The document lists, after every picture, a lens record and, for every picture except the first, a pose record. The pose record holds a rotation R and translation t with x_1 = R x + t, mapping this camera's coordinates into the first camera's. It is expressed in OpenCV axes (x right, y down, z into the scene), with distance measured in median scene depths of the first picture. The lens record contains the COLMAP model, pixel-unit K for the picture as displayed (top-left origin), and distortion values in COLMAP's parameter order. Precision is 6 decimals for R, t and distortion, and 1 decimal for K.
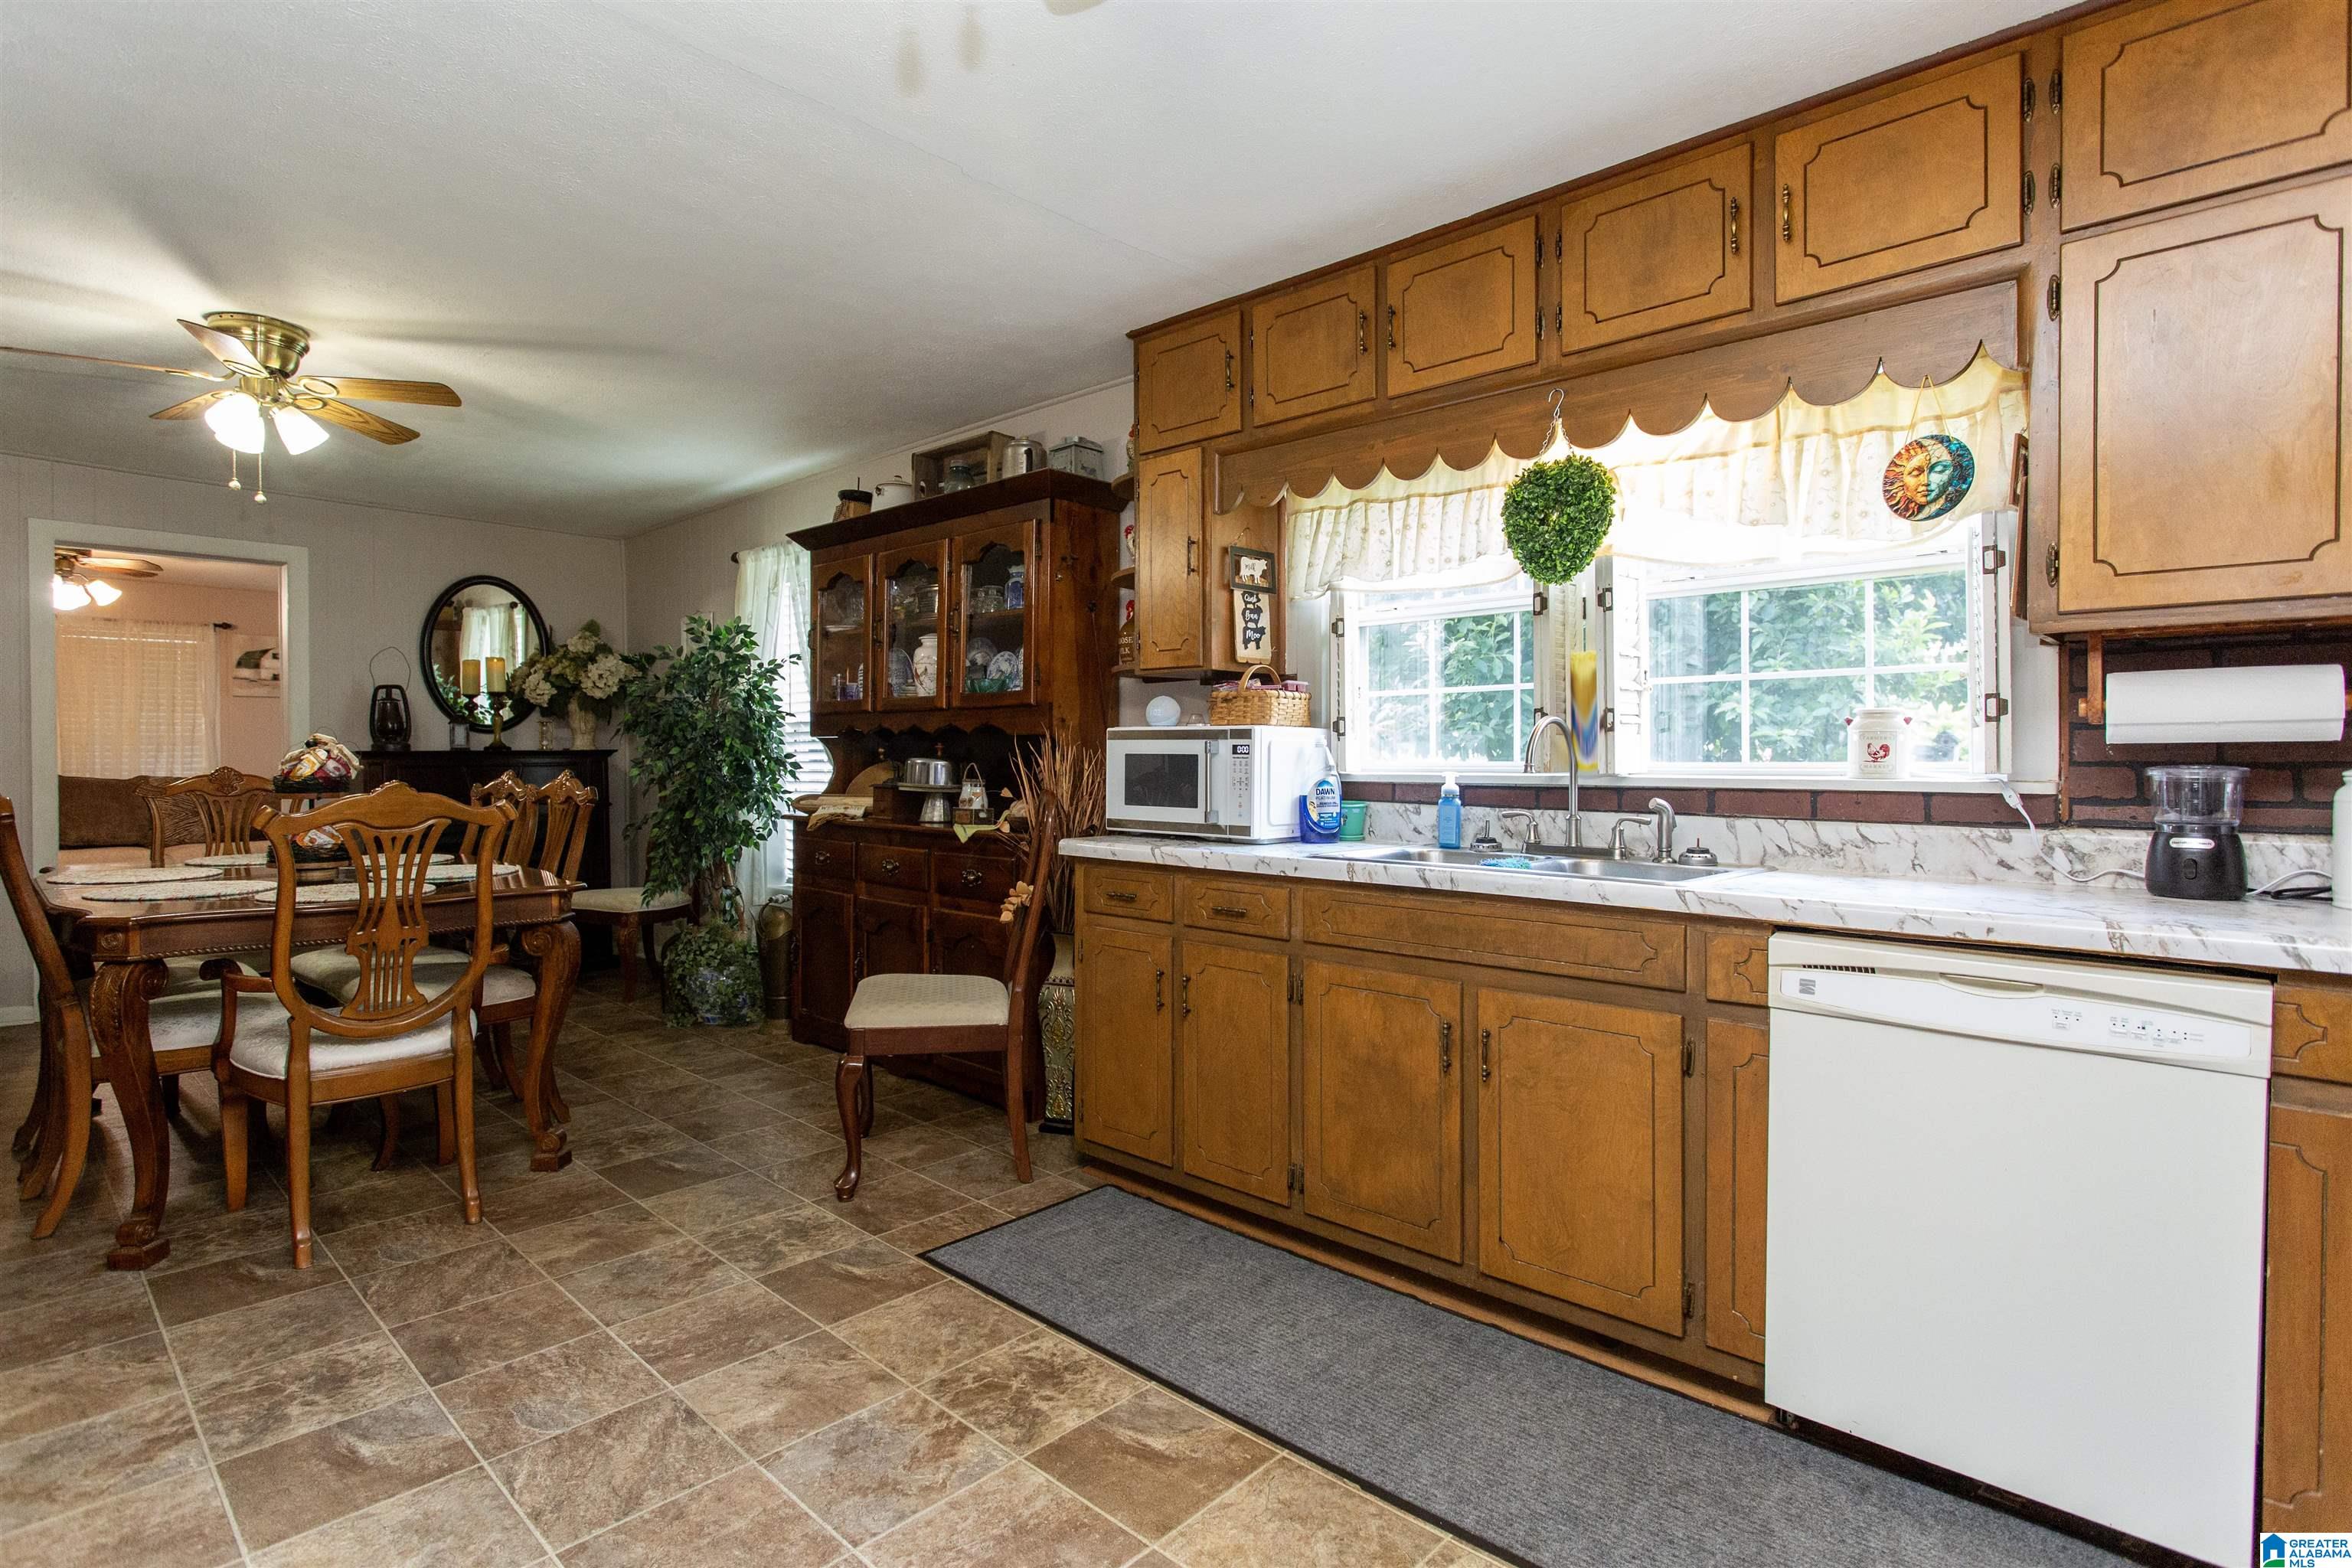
lens RADIAL K [[1159.5, 0, 1136.0], [0, 1159.5, 775.3], [0, 0, 1]] dist [-0.006088, 0.001022]
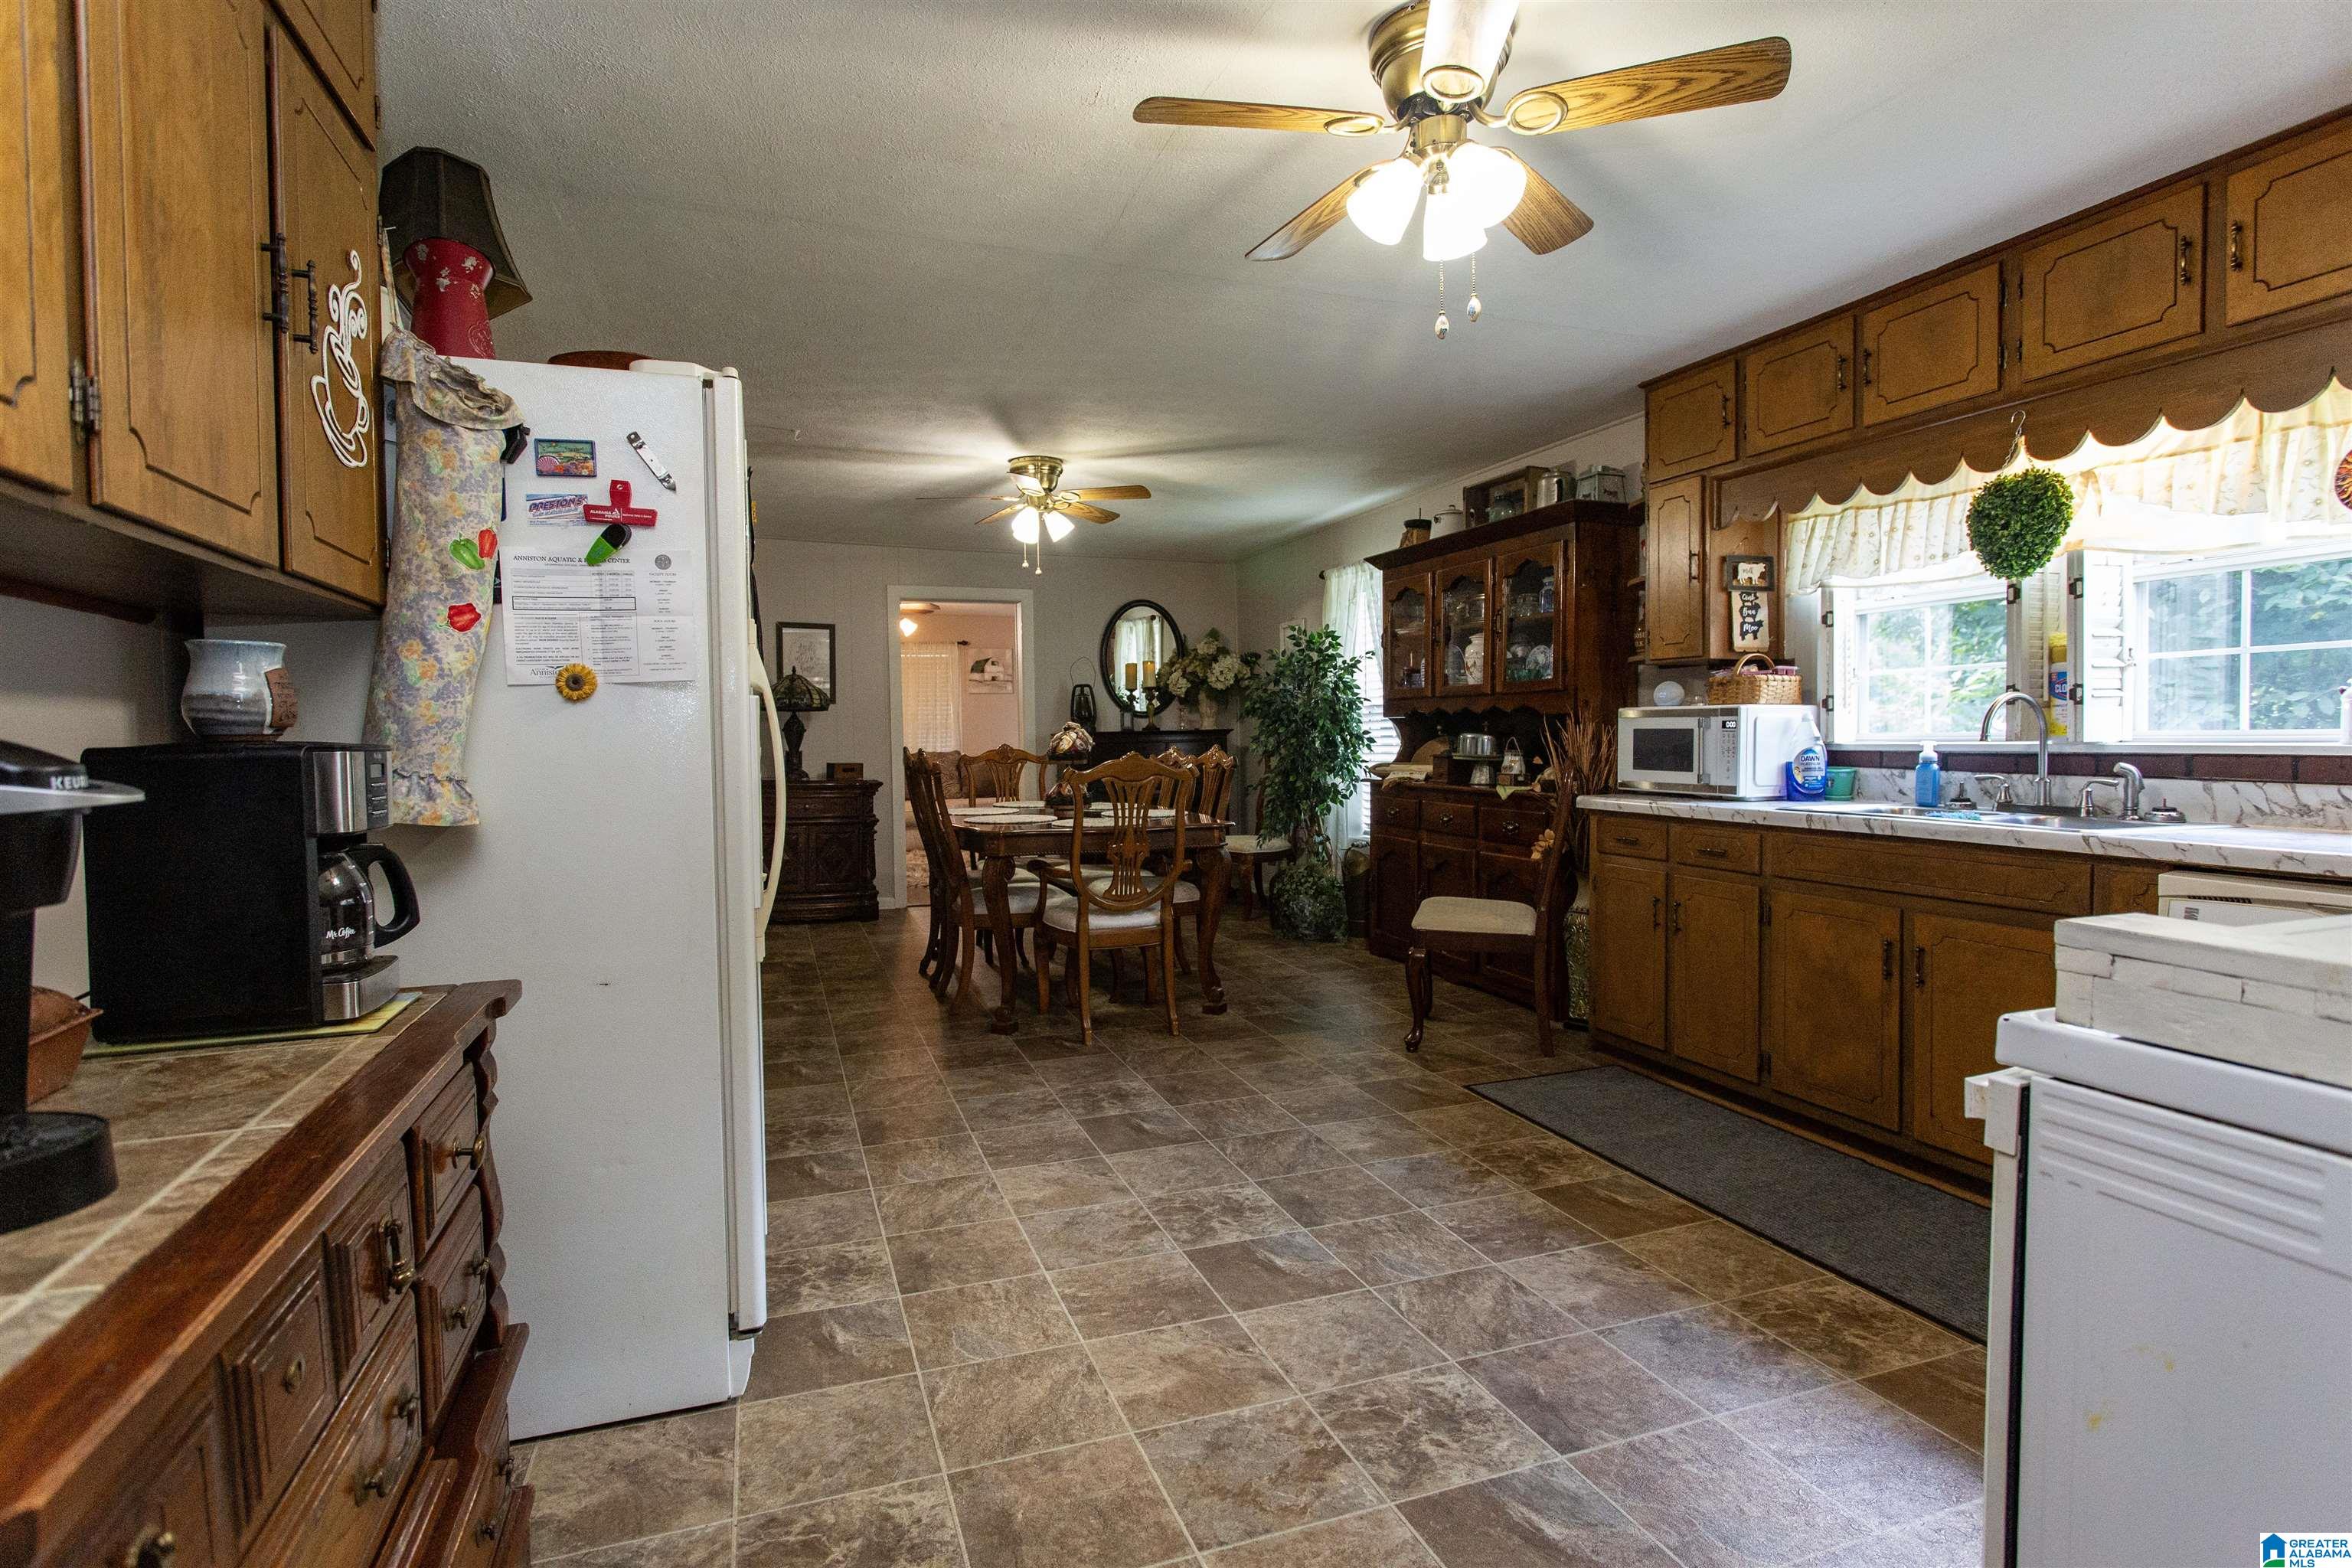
lens RADIAL K [[1159.5, 0, 1161.1], [0, 1159.5, 770.5], [0, 0, 1]] dist [-0.006088, 0.001022]
pose [[0.898483, 0.002933, -0.438998, 0.089153], [0.005104, 0.999840, 0.017127, 0.002767], [0.438978, -0.017629, 0.898325, -0.380186]]
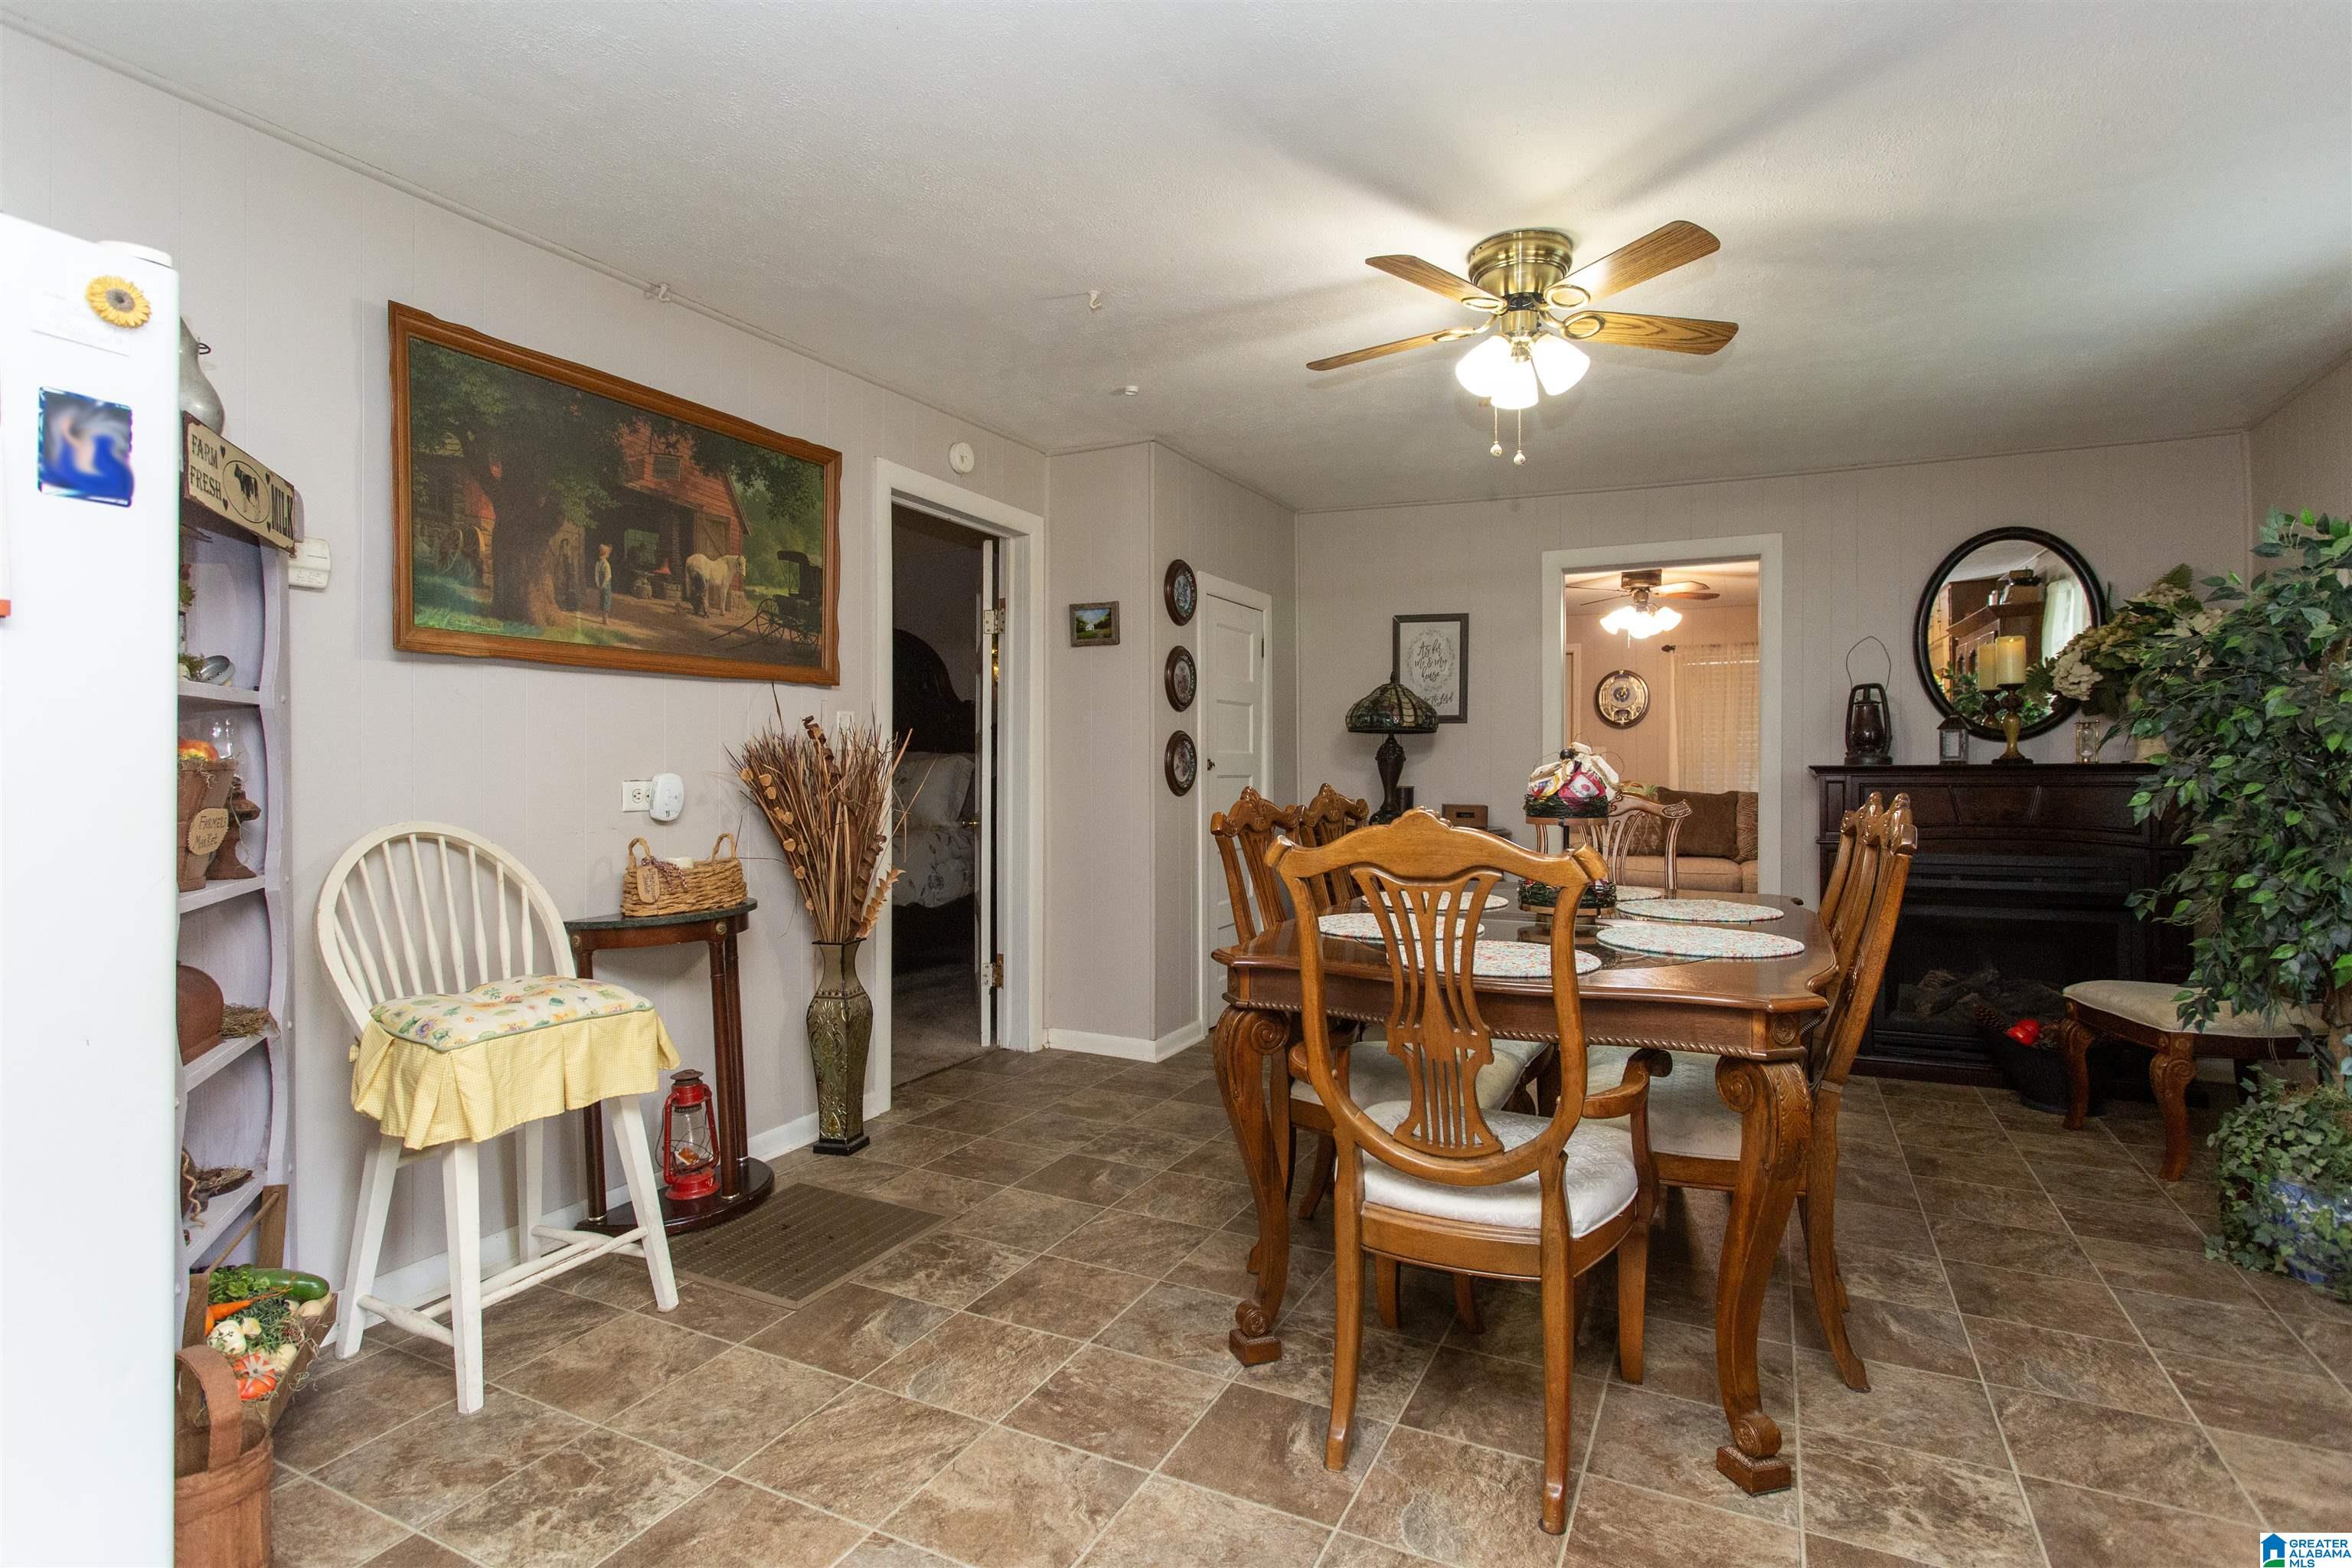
lens RADIAL K [[1159.5, 0, 1173.6], [0, 1159.5, 779.3], [0, 0, 1]] dist [-0.006088, 0.001022]
pose [[0.307408, 0.006870, -0.951553, -0.049581], [-0.017500, 0.999846, 0.001566, -0.008251], [0.951417, 0.016171, 0.307481, 0.575421]]
